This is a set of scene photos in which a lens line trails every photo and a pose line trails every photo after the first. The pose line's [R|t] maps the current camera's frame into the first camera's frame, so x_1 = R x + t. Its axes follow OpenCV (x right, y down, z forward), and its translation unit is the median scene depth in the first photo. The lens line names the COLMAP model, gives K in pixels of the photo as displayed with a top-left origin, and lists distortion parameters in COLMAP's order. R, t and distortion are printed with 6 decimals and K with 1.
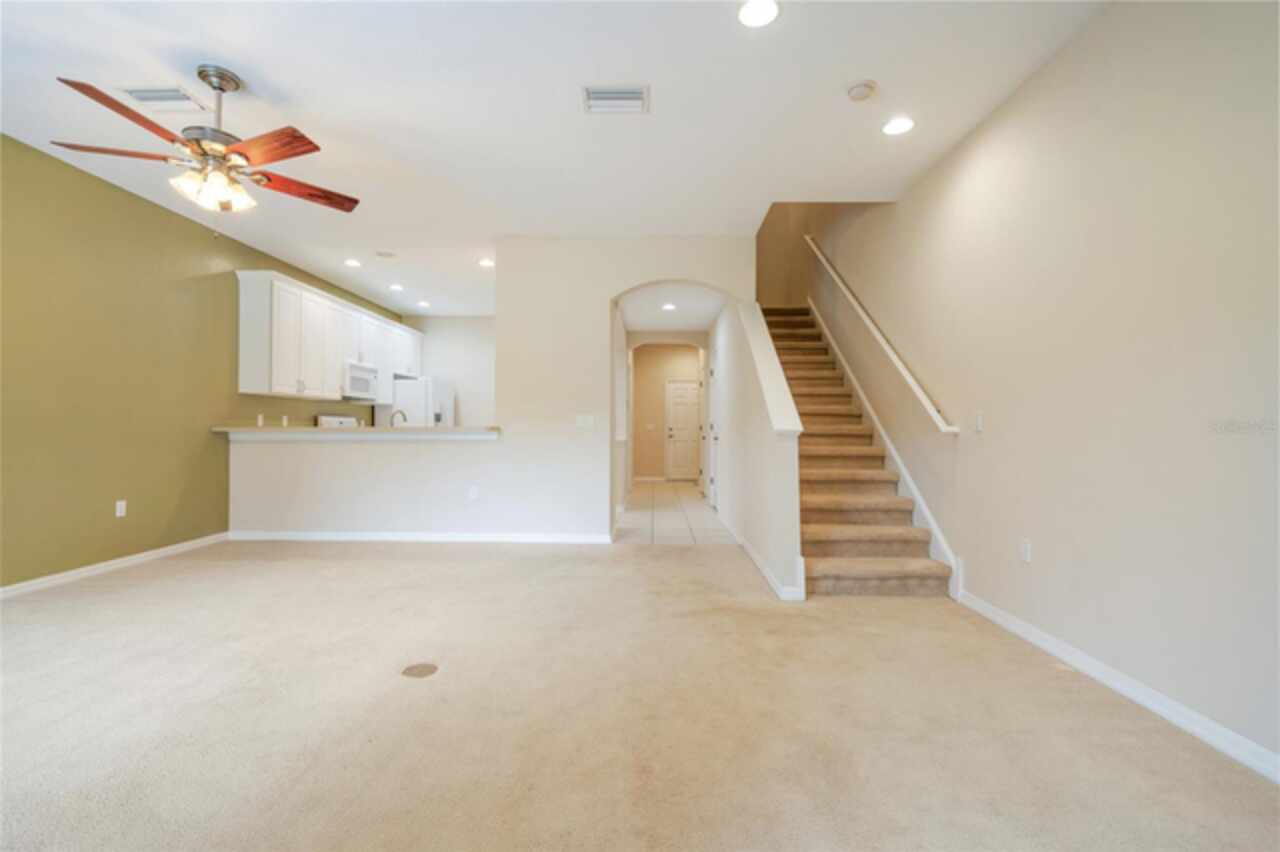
lens RADIAL K [[585.8, 0, 638.2], [0, 585.8, 417.0], [0, 0, 1]] dist [-0.002165, 0.000503]
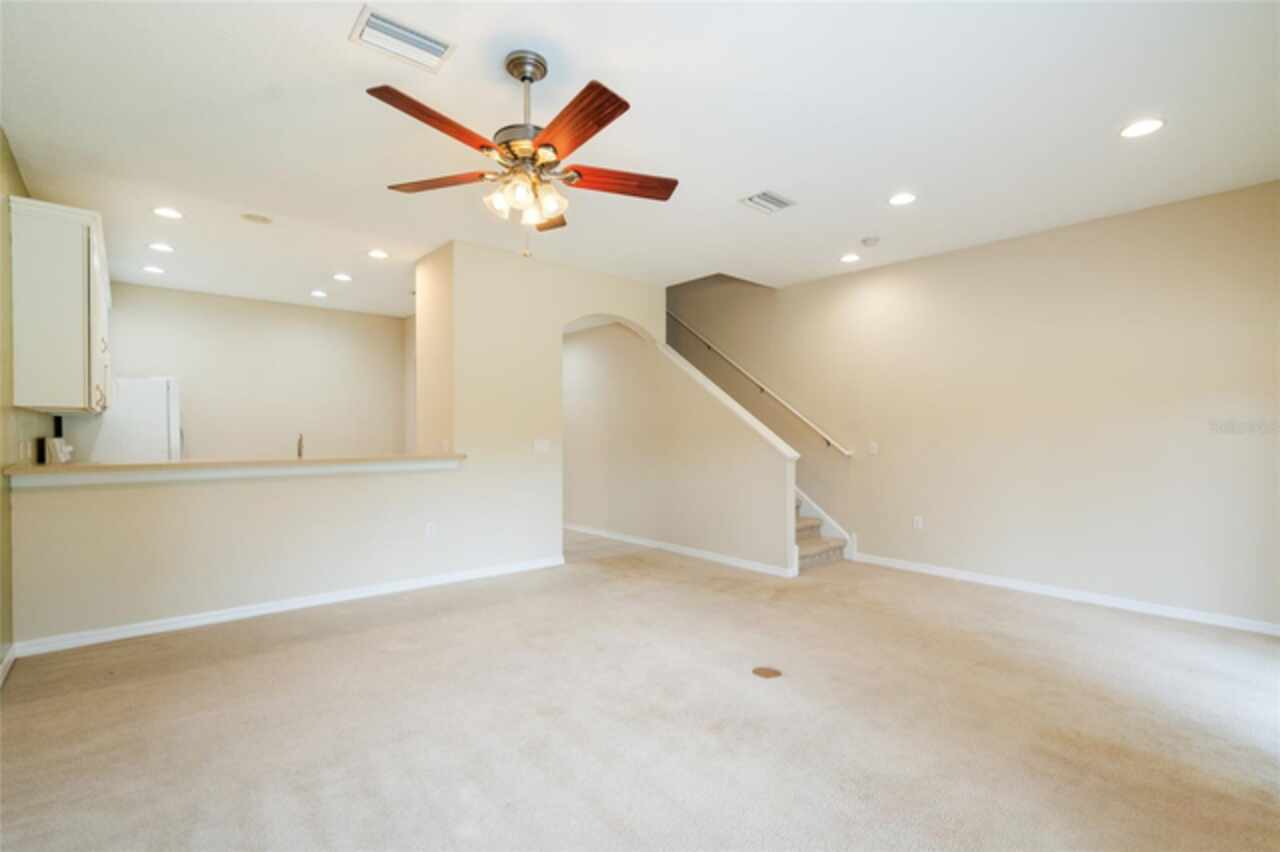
lens RADIAL K [[604.6, 0, 644.1], [0, 604.6, 431.5], [0, 0, 1]] dist [-0.002114, -0.000017]
pose [[0.727224, -0.000203, 0.686400, -0.912346], [-0.015980, 0.999724, 0.017226, -0.052172], [-0.686214, -0.023496, 0.727020, 0.179563]]
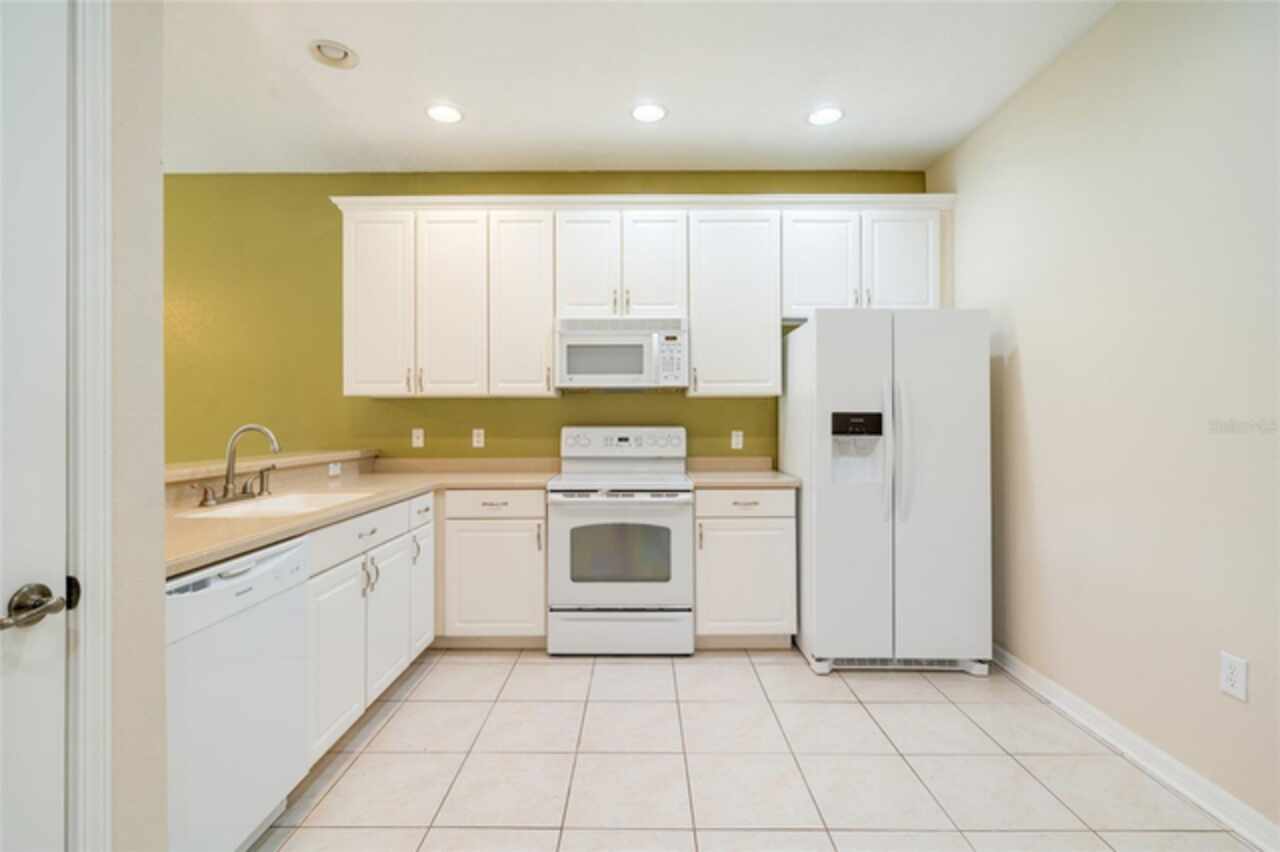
lens RADIAL K [[585.8, 0, 638.2], [0, 585.8, 417.0], [0, 0, 1]] dist [-0.002165, 0.000503]
pose [[0.030397, -0.007834, -0.999507, -0.004197], [0.026256, 0.999630, -0.007036, -0.009610], [0.999193, -0.026030, 0.030592, 1.831924]]
